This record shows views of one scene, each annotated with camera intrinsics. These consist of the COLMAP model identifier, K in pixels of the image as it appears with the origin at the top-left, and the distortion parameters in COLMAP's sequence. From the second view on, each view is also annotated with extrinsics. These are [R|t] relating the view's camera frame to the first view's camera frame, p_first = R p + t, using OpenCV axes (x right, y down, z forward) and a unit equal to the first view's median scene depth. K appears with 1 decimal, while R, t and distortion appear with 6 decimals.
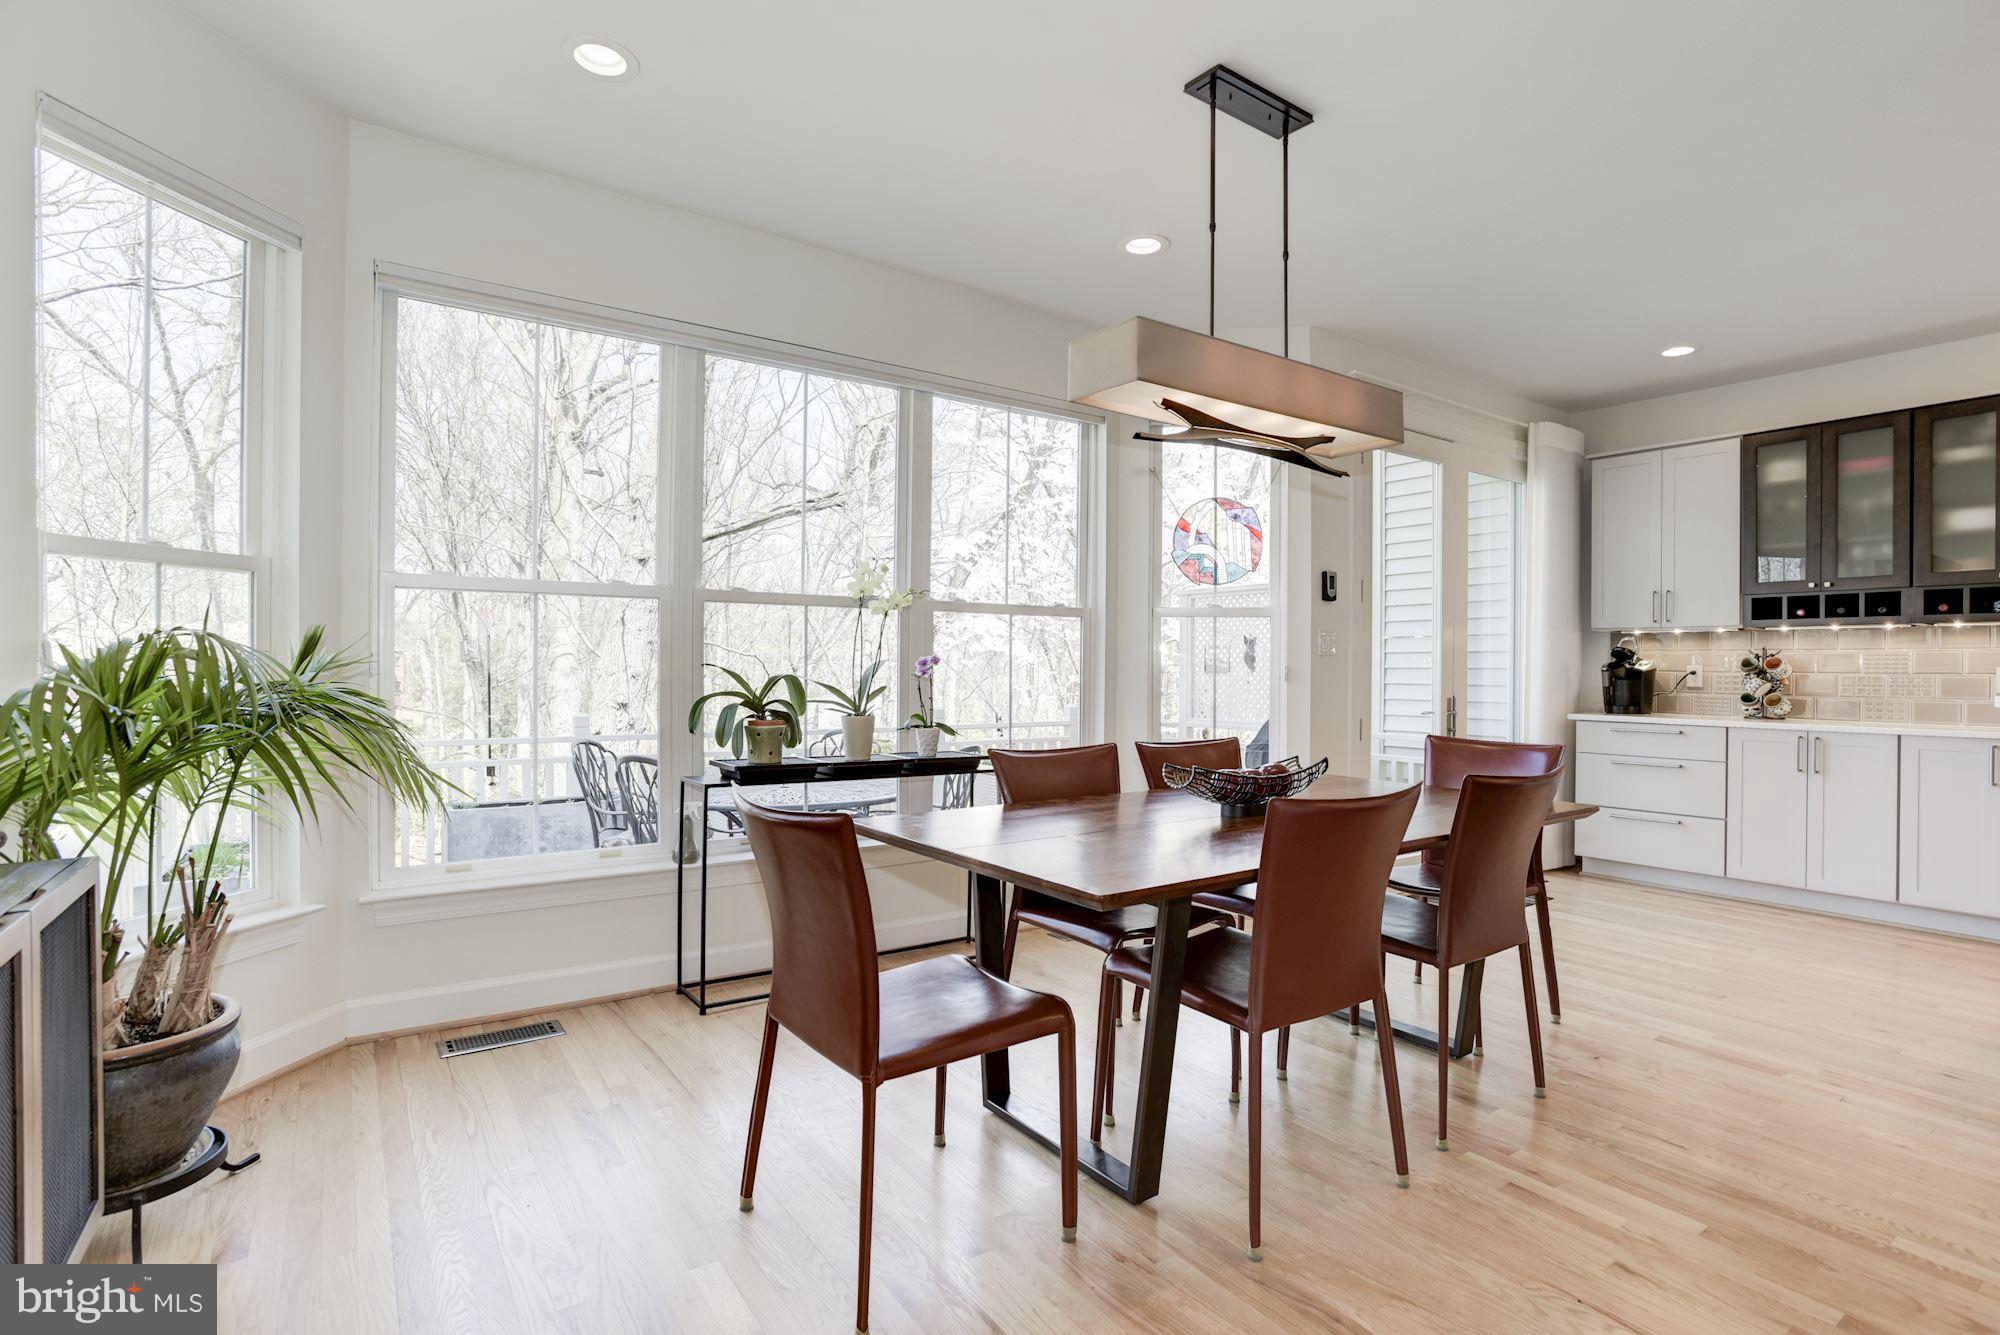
lens RADIAL K [[939.0, 0, 1008.2], [0, 939.0, 669.8], [0, 0, 1]] dist [0.002247, 0.000660]
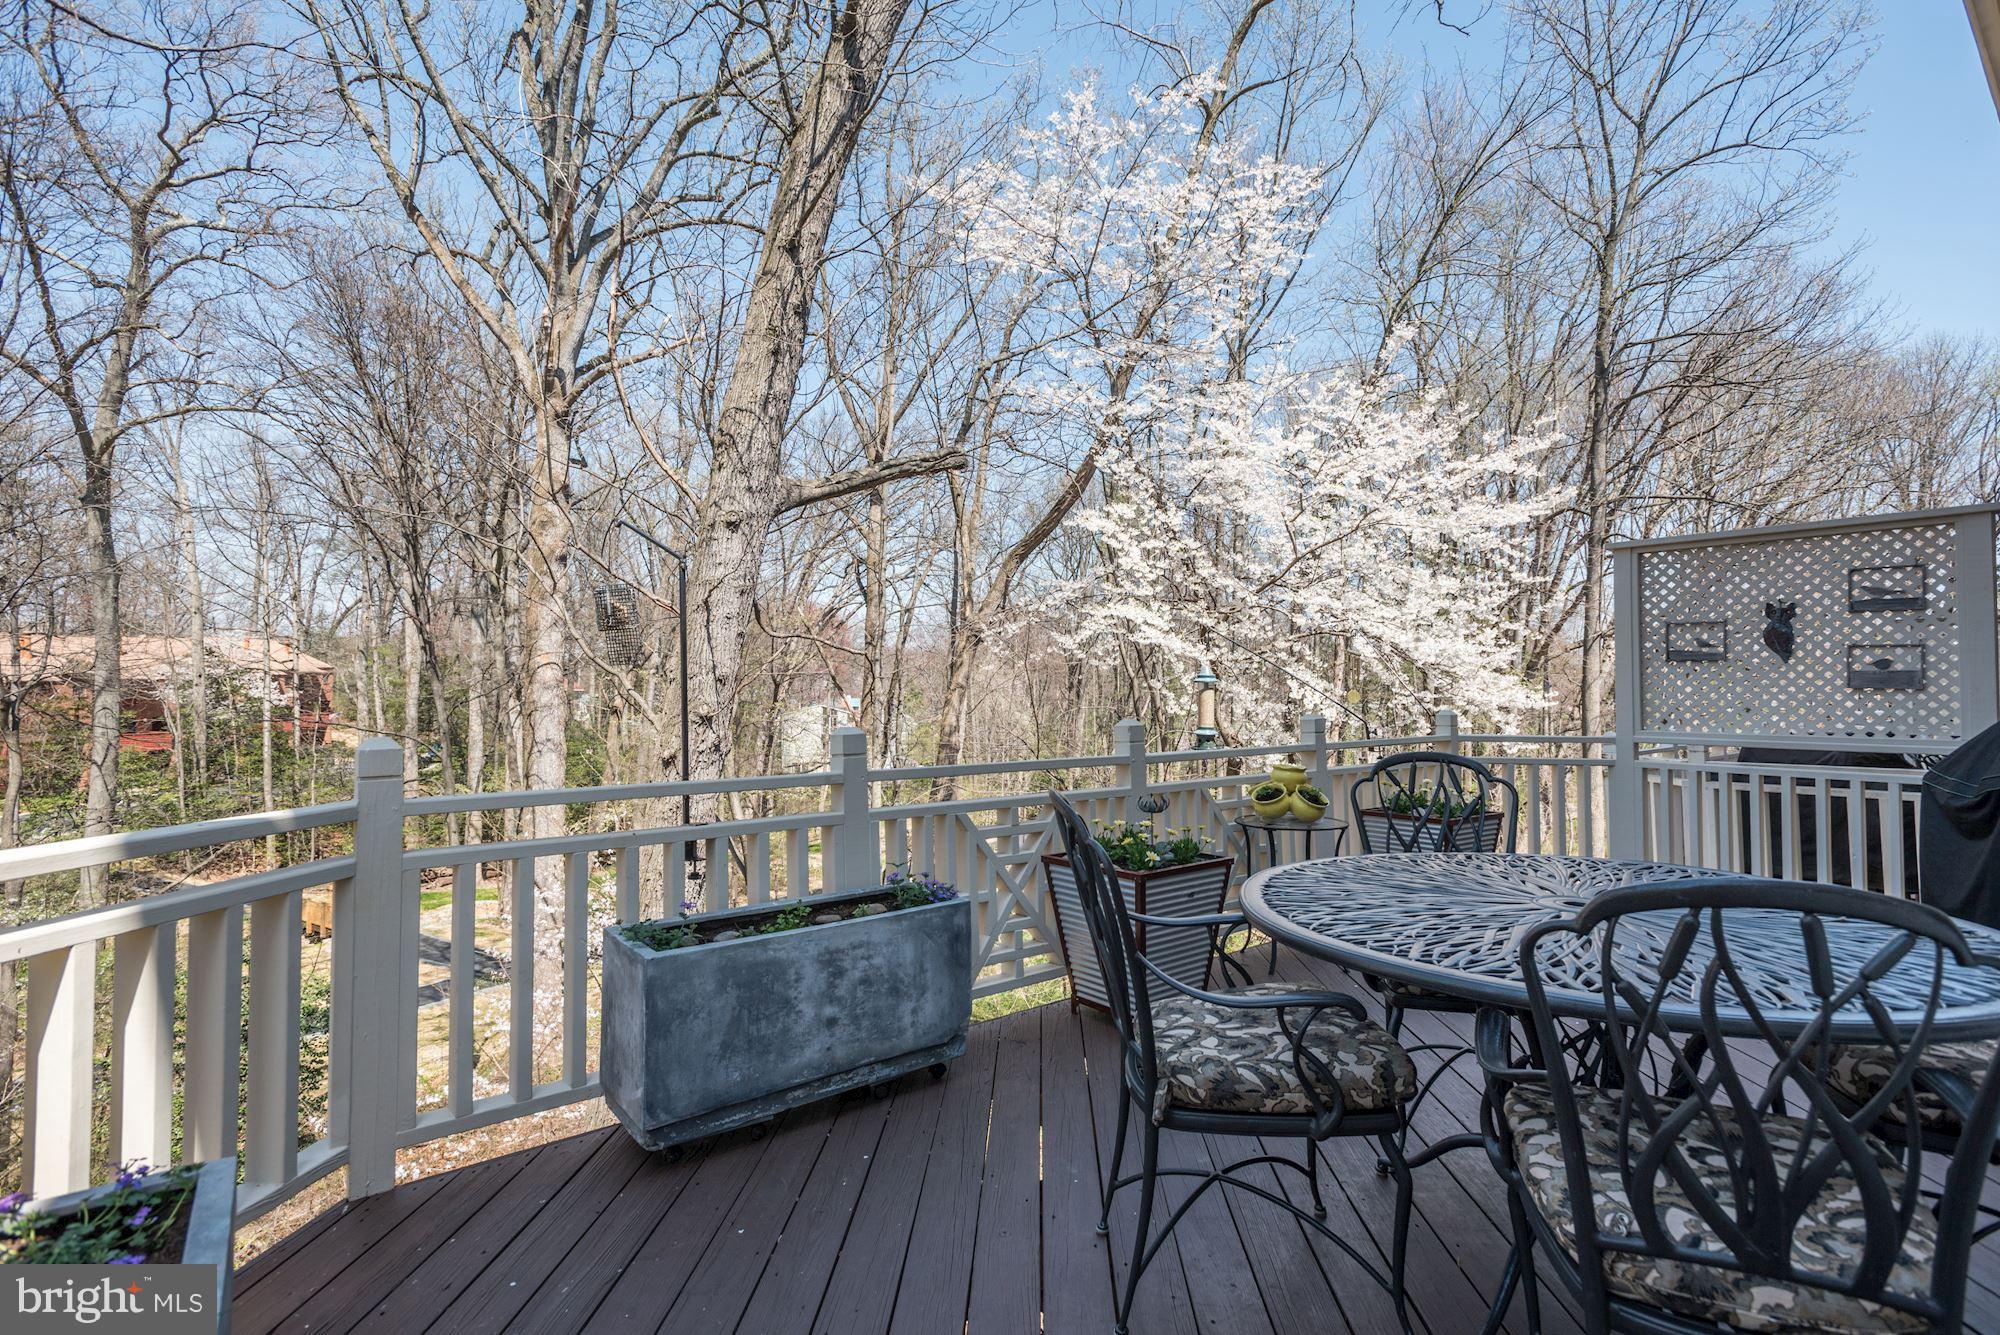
lens RADIAL K [[939.0, 0, 1008.2], [0, 939.0, 669.8], [0, 0, 1]] dist [0.002247, 0.000660]
pose [[0.998041, -0.009069, 0.061899, -0.415039], [0.010793, 0.999562, -0.027565, 0.029364], [-0.061622, 0.028179, 0.997702, 0.501972]]
